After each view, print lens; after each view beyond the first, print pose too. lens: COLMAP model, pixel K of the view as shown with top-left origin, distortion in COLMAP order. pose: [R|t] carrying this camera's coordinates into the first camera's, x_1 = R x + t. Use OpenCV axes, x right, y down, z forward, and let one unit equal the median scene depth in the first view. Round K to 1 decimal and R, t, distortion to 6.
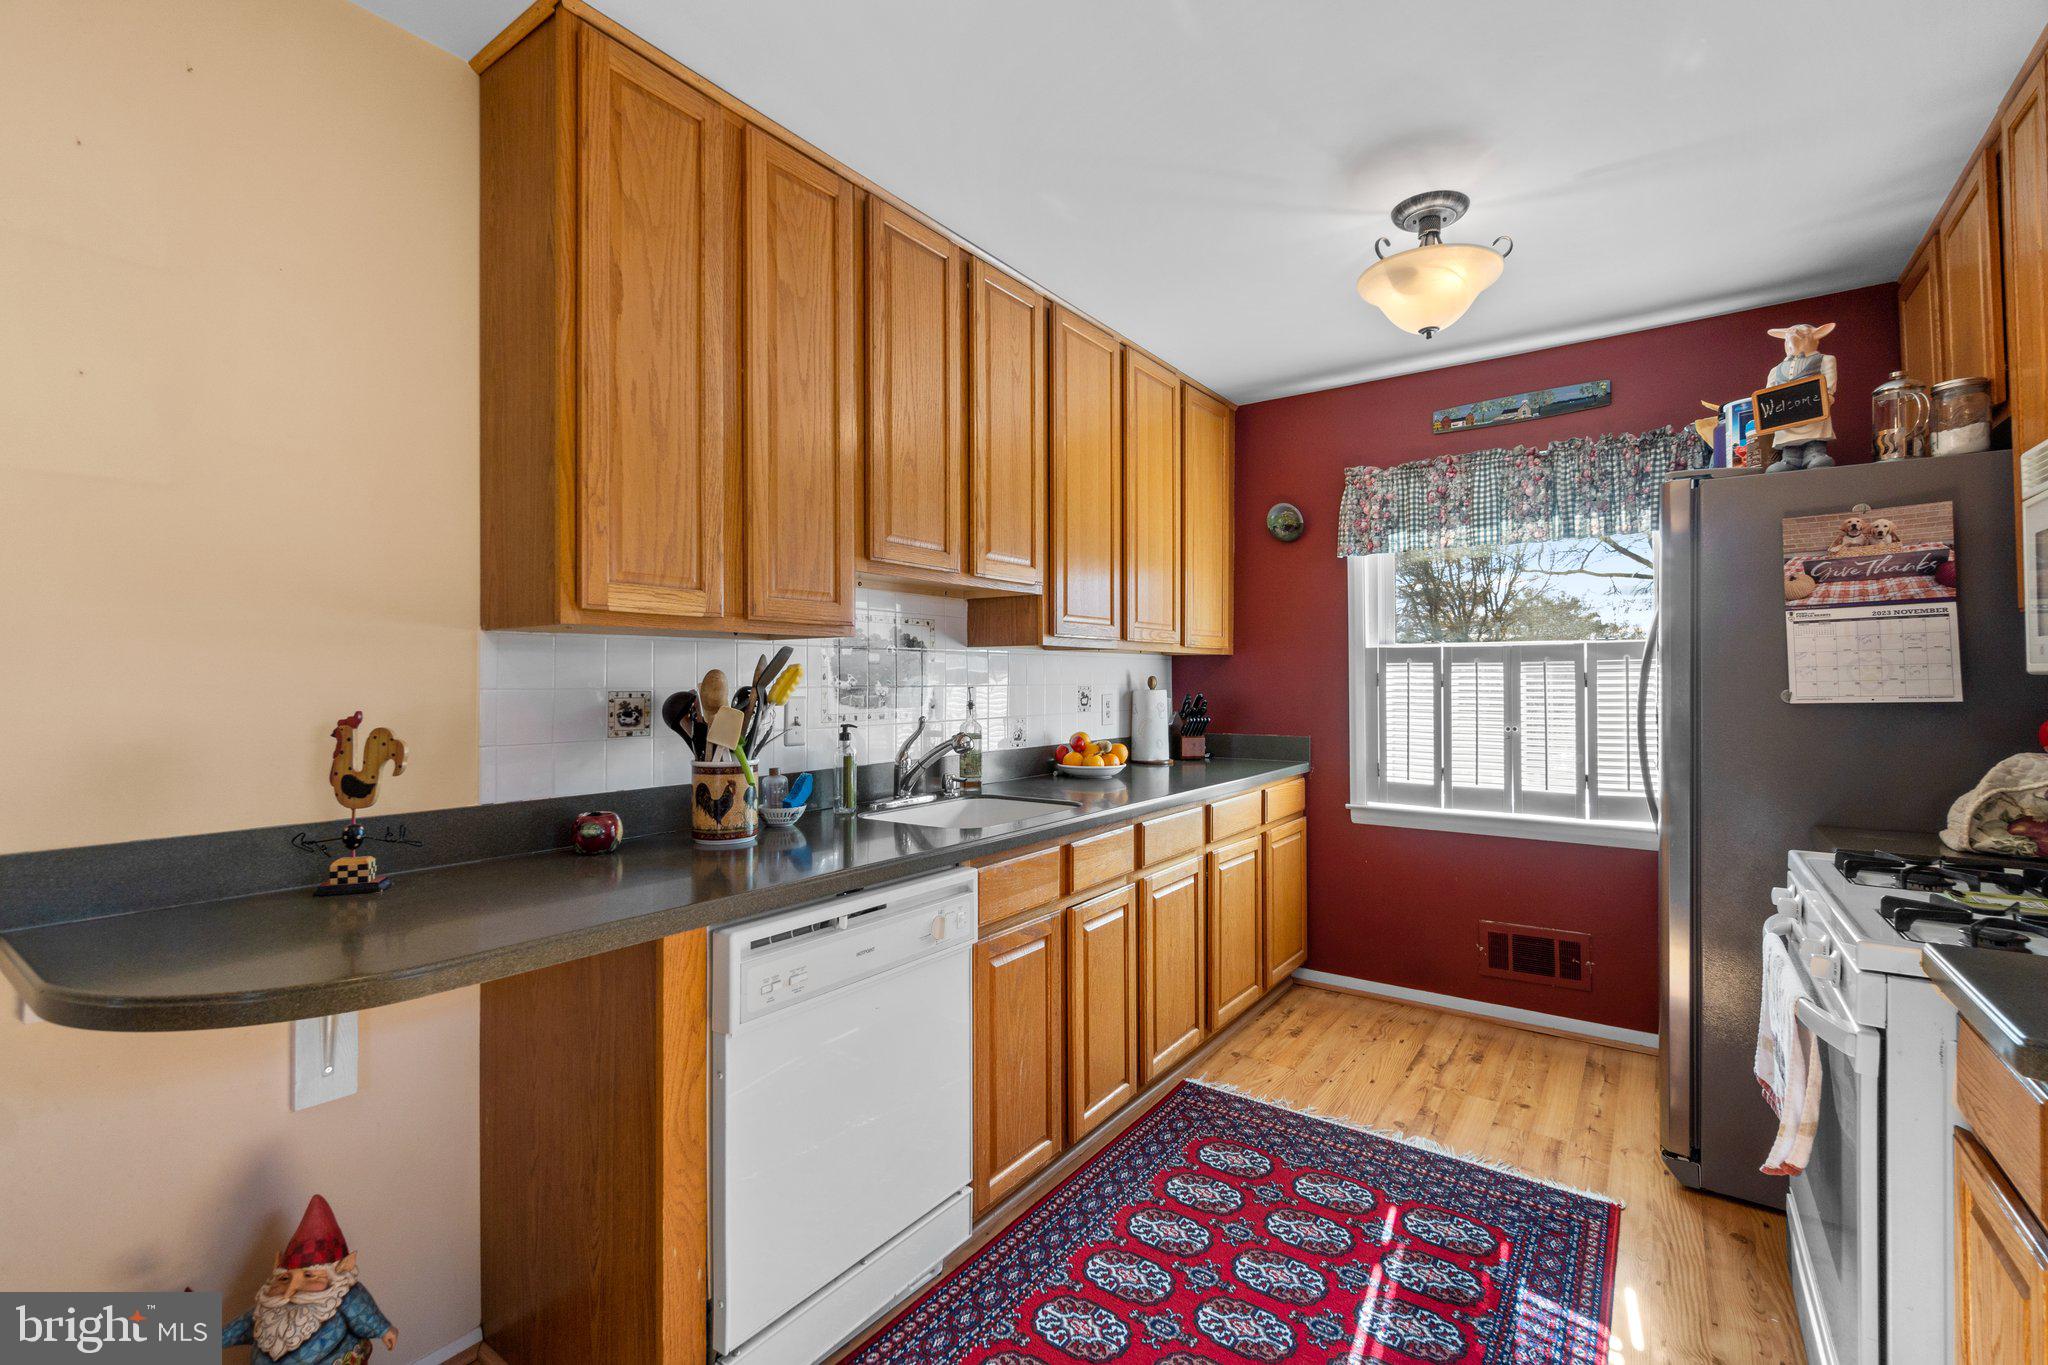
lens RADIAL K [[896.1, 0, 1018.2], [0, 896.1, 680.6], [0, 0, 1]] dist [0.002147, 0.000433]
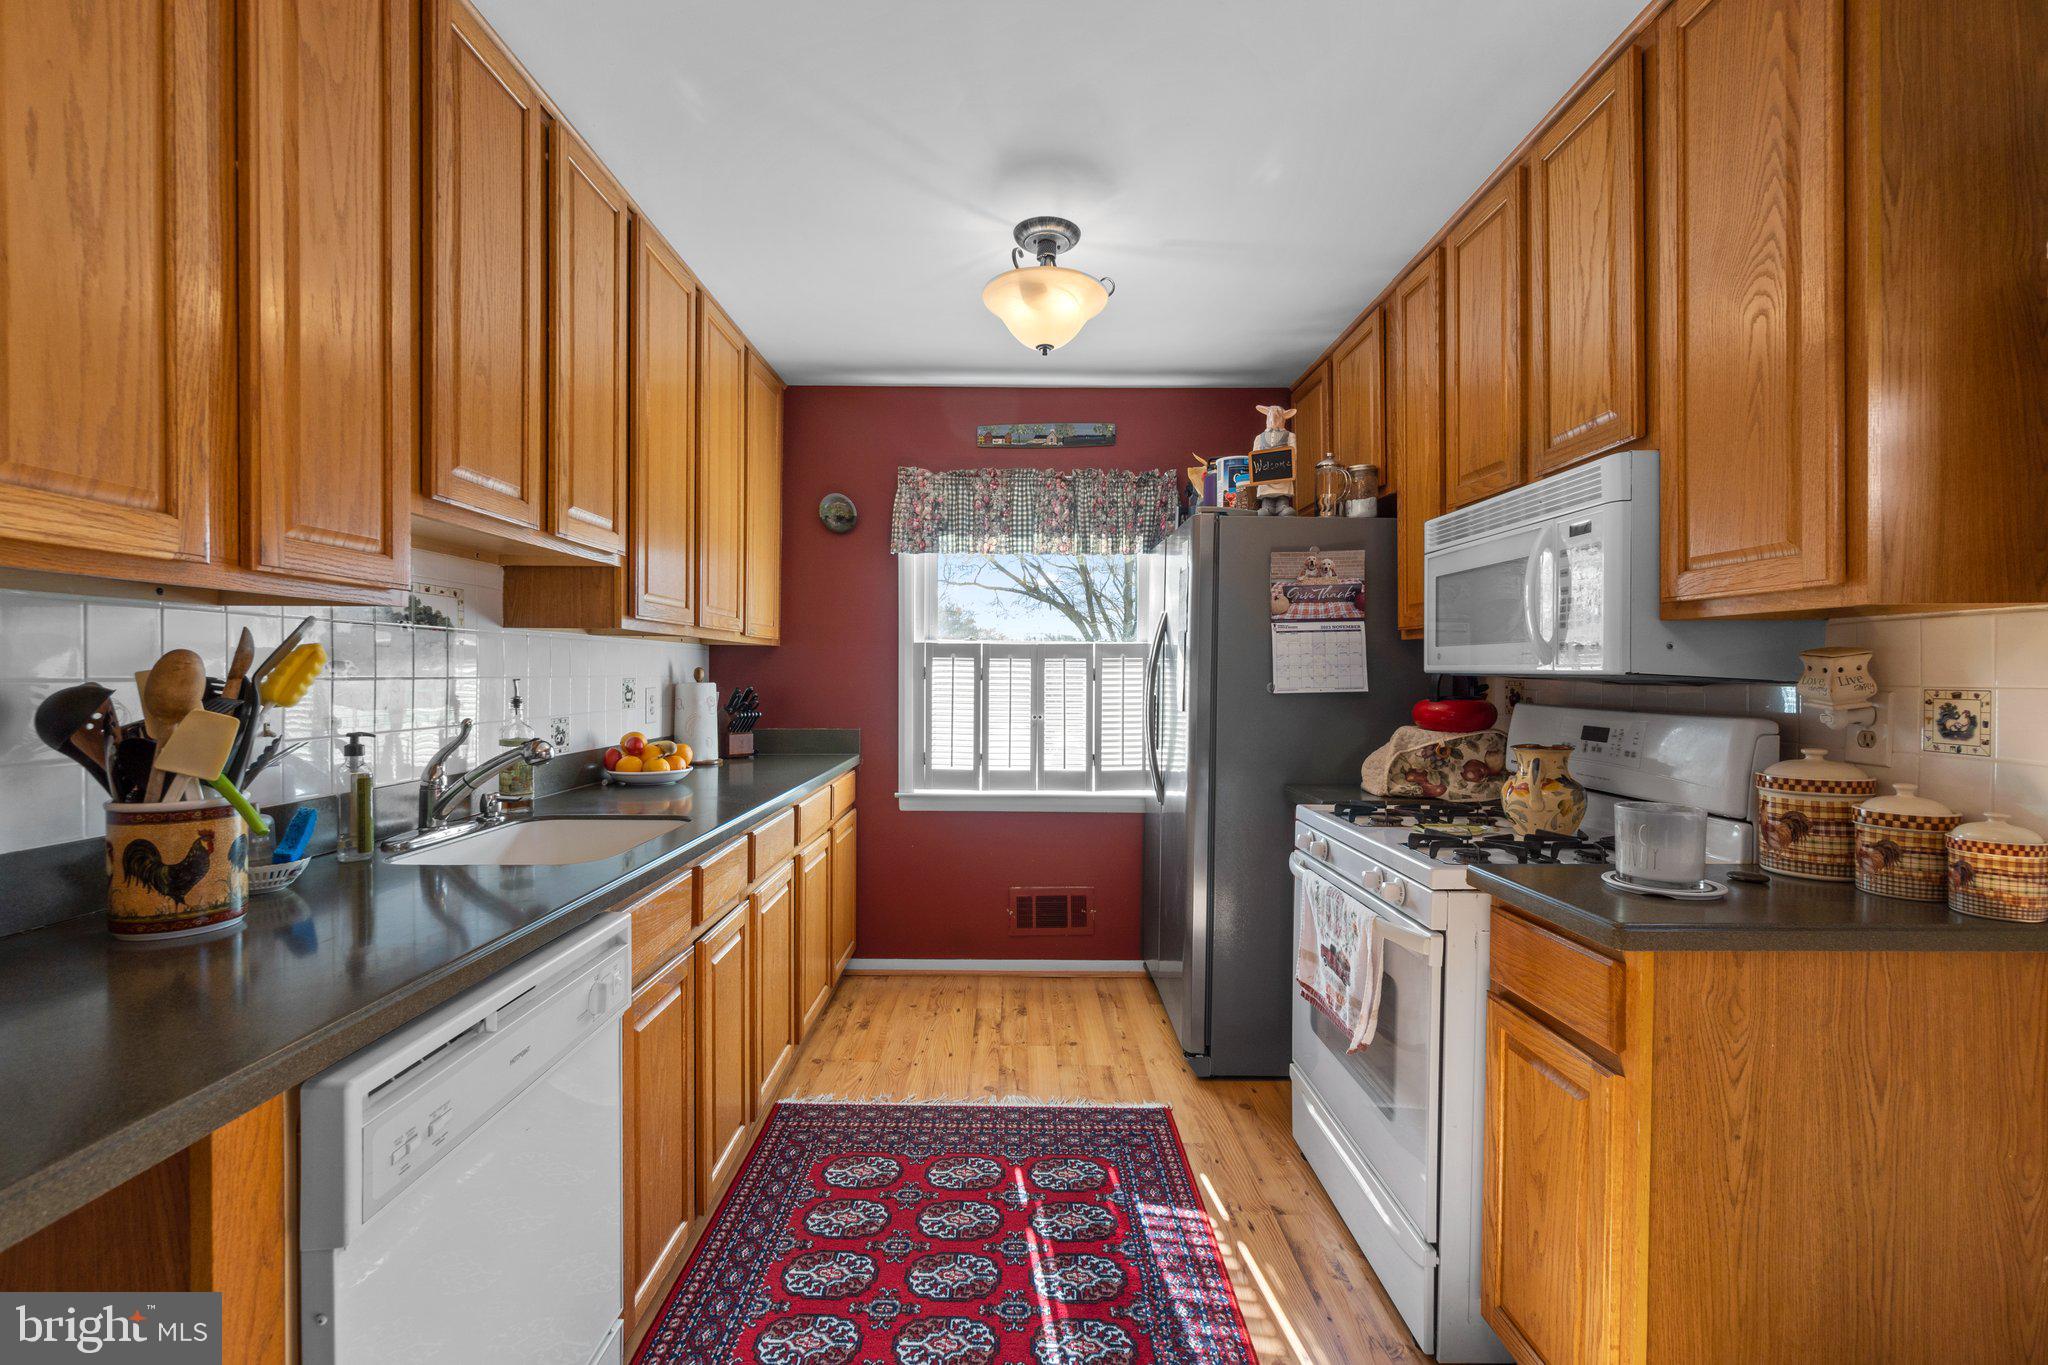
lens RADIAL K [[881.5, 0, 1017.8], [0, 881.5, 690.3], [0, 0, 1]] dist [-0.002004, 0.000414]
pose [[0.812253, -0.004690, 0.583287, -0.185555], [-0.006605, 0.999830, 0.017236, 0.001061], [-0.583268, -0.017853, 0.812083, 0.157320]]
